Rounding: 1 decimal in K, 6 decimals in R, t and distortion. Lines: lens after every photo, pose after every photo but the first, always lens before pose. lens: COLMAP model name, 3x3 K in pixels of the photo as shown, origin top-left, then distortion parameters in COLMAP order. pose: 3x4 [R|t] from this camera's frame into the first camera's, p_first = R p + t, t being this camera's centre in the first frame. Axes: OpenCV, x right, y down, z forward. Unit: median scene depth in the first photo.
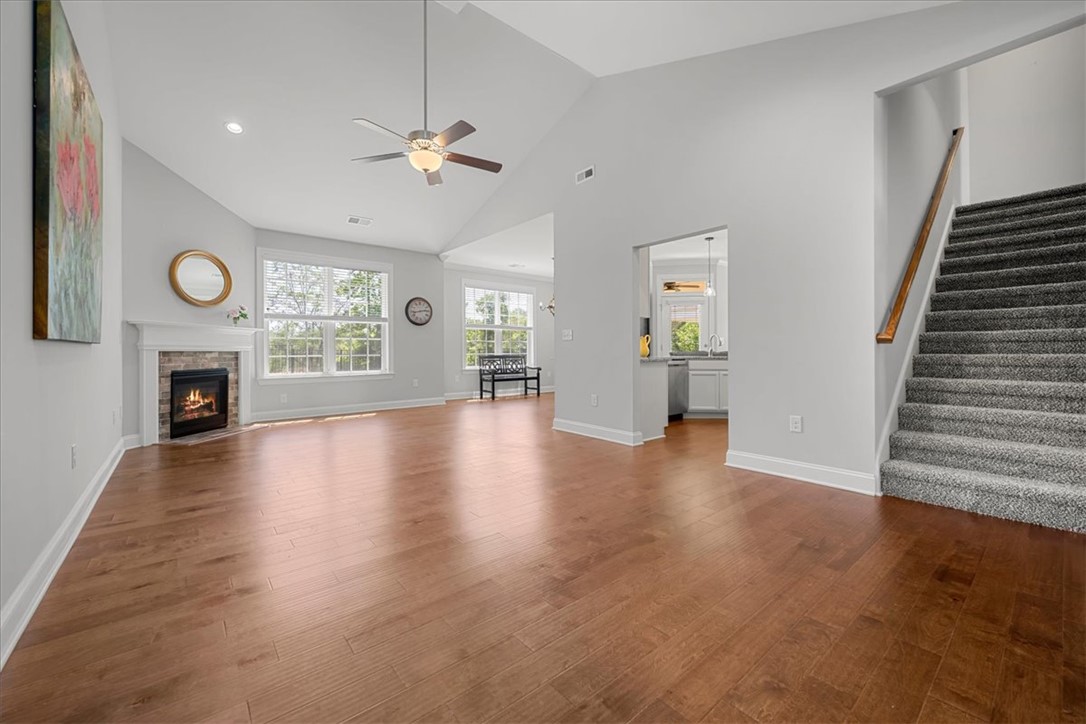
lens RADIAL K [[434.1, 0, 539.6], [0, 434.1, 355.5], [0, 0, 1]] dist [-0.000306, 0.000172]
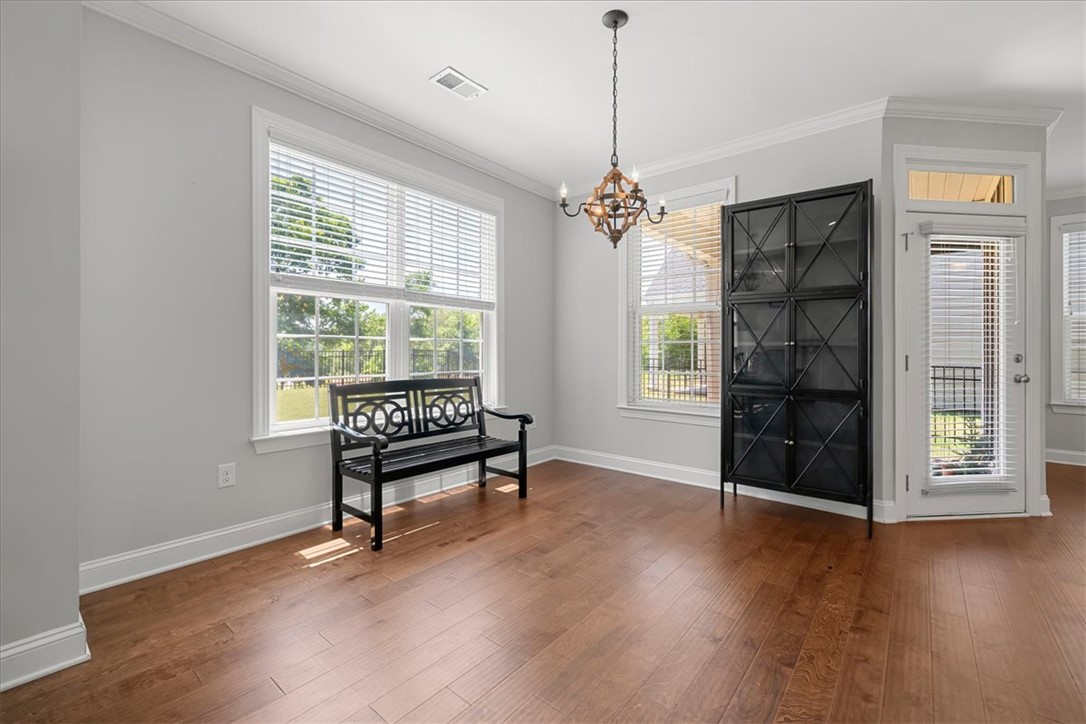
lens RADIAL K [[469.1, 0, 581.7], [0, 469.1, 352.6], [0, 0, 1]] dist [0.002244, 0.001711]
pose [[0.969202, 0.004193, 0.246230, -0.098535], [-0.001366, 0.999931, -0.011650, -0.035030], [-0.246262, 0.010955, 0.969141, 1.234539]]
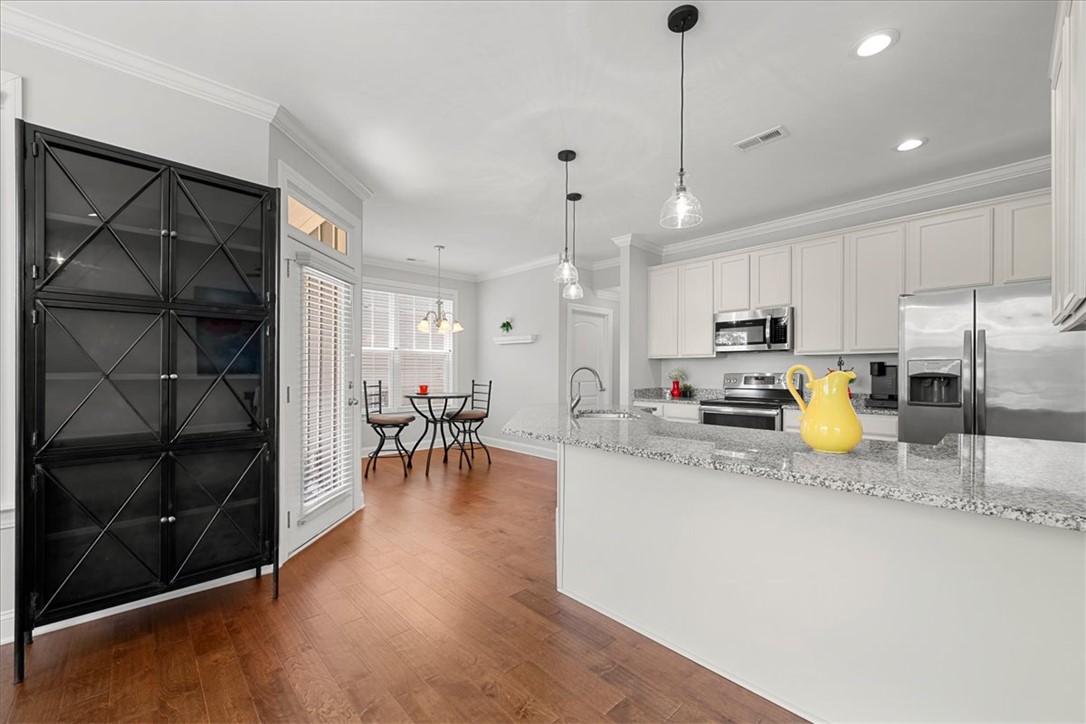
lens RADIAL K [[434.1, 0, 527.3], [0, 434.1, 371.4], [0, 0, 1]] dist [-0.000306, 0.000172]
pose [[-0.050361, 0.000543, 0.998731, -0.092396], [0.009080, 0.999959, -0.000086, -0.056133], [-0.998690, 0.009065, -0.050364, 1.464742]]
